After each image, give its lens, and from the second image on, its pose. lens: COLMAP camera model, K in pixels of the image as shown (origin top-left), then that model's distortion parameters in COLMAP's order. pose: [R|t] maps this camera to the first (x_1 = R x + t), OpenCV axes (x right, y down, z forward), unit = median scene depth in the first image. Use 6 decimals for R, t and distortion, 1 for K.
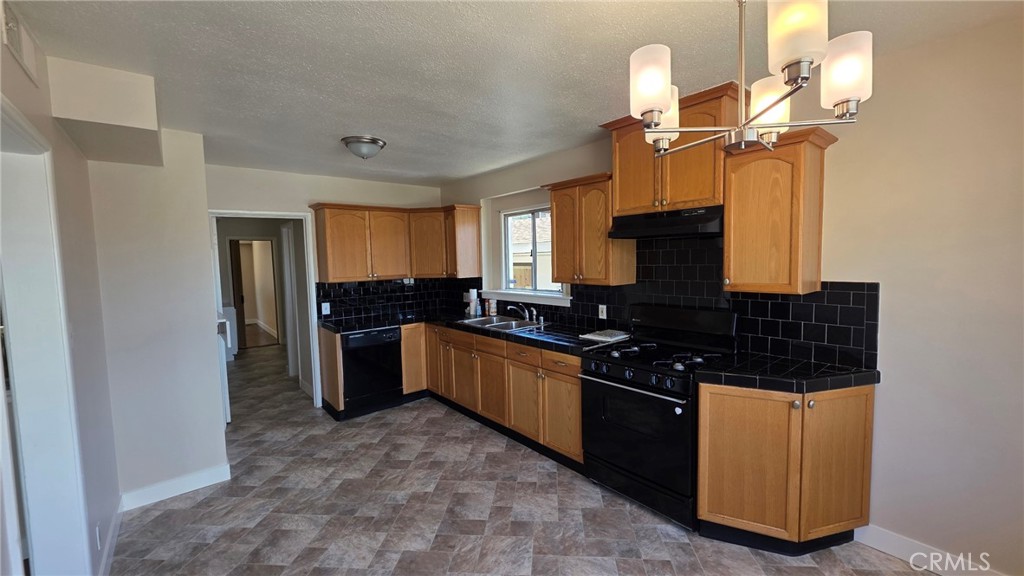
lens RADIAL K [[407.3, 0, 509.4], [0, 407.3, 285.8], [0, 0, 1]] dist [0.002878, 0.000304]
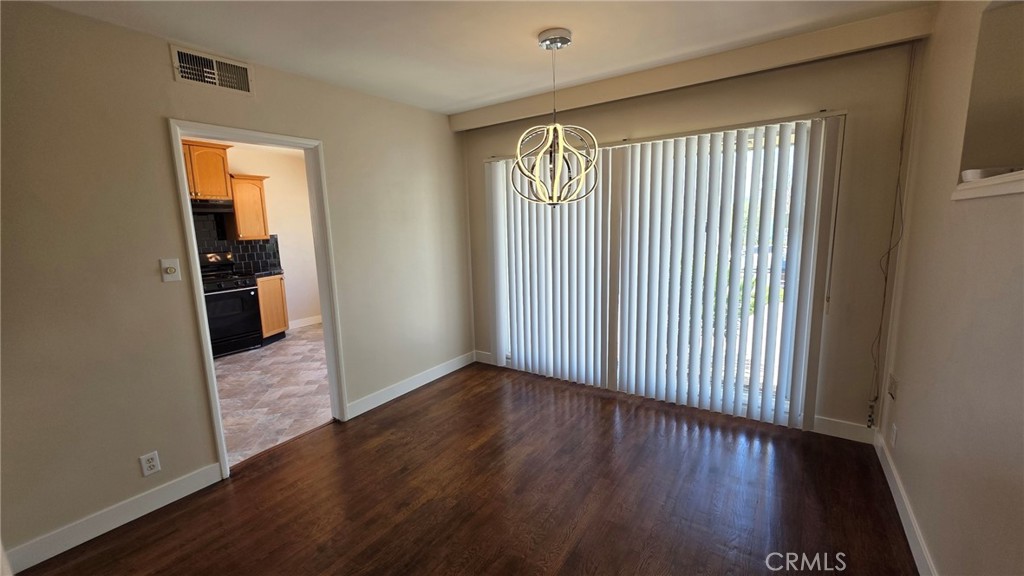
lens RADIAL K [[407.3, 0, 509.4], [0, 407.3, 282.9], [0, 0, 1]] dist [0.002878, 0.000304]
pose [[-0.283705, -0.108658, 0.952736, -1.979903], [0.098543, 0.984995, 0.141682, 0.071135], [-0.953835, 0.134081, -0.268740, 0.239194]]
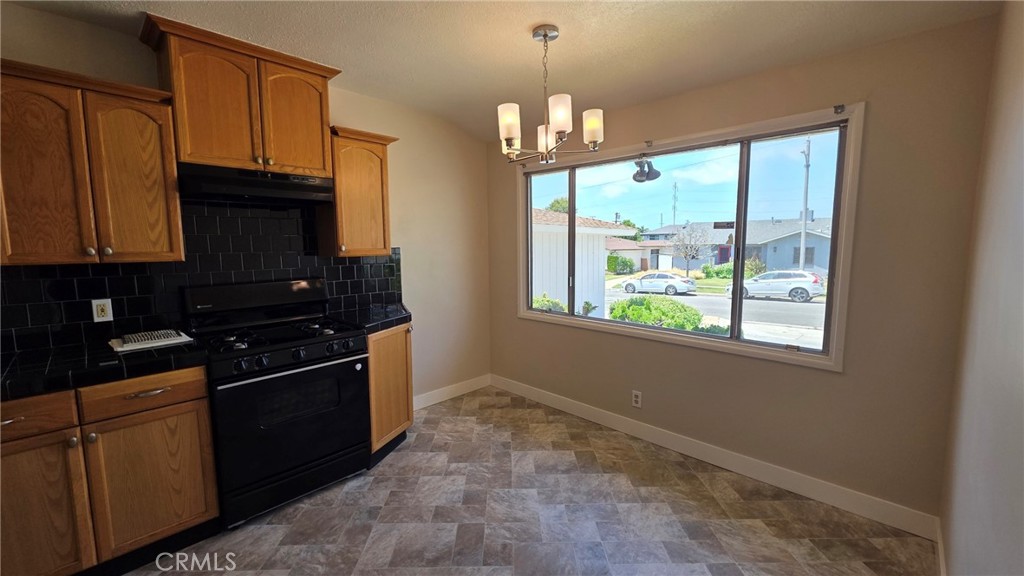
lens RADIAL K [[407.3, 0, 508.1], [0, 407.3, 288.1], [0, 0, 1]] dist [0.002878, 0.000304]
pose [[-0.099171, -0.086005, 0.991347, -0.635337], [0.076978, 0.992609, 0.093815, 0.028555], [-0.992088, 0.085616, -0.091818, 0.650787]]
